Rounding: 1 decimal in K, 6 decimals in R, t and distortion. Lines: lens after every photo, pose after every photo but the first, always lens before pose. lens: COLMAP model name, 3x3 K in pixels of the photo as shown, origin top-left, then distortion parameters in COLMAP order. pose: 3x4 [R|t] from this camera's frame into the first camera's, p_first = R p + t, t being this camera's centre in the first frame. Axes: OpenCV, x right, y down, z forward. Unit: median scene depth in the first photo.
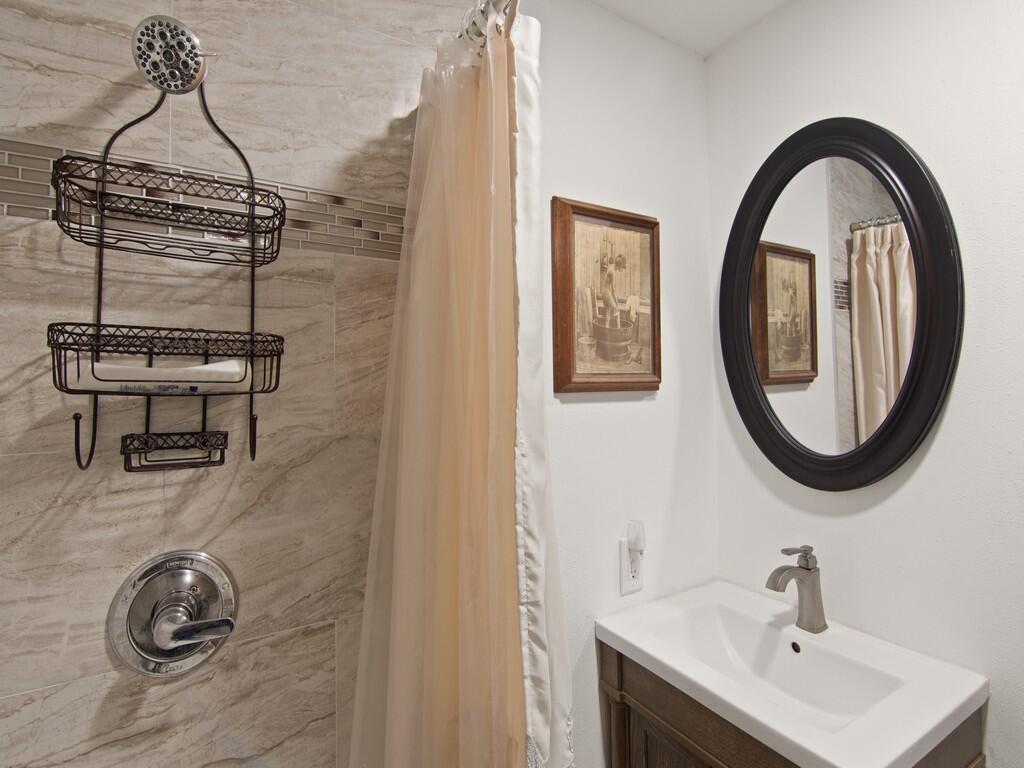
lens RADIAL K [[496.2, 0, 509.0], [0, 496.2, 373.1], [0, 0, 1]] dist [-0.001376, -0.010880]
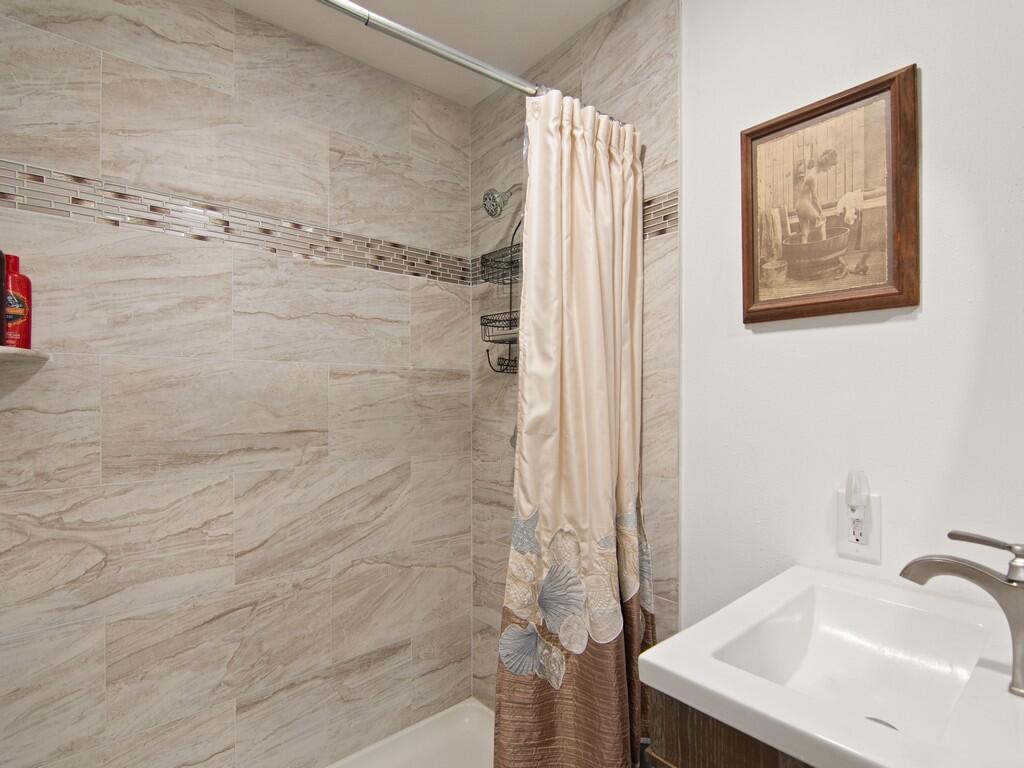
lens RADIAL K [[496.2, 0, 509.0], [0, 496.2, 373.1], [0, 0, 1]] dist [-0.001376, -0.010880]
pose [[0.189209, -0.015666, -0.981812, 0.950366], [0.039247, 0.999194, -0.008380, 0.124296], [0.981152, -0.036948, 0.189672, 0.303959]]
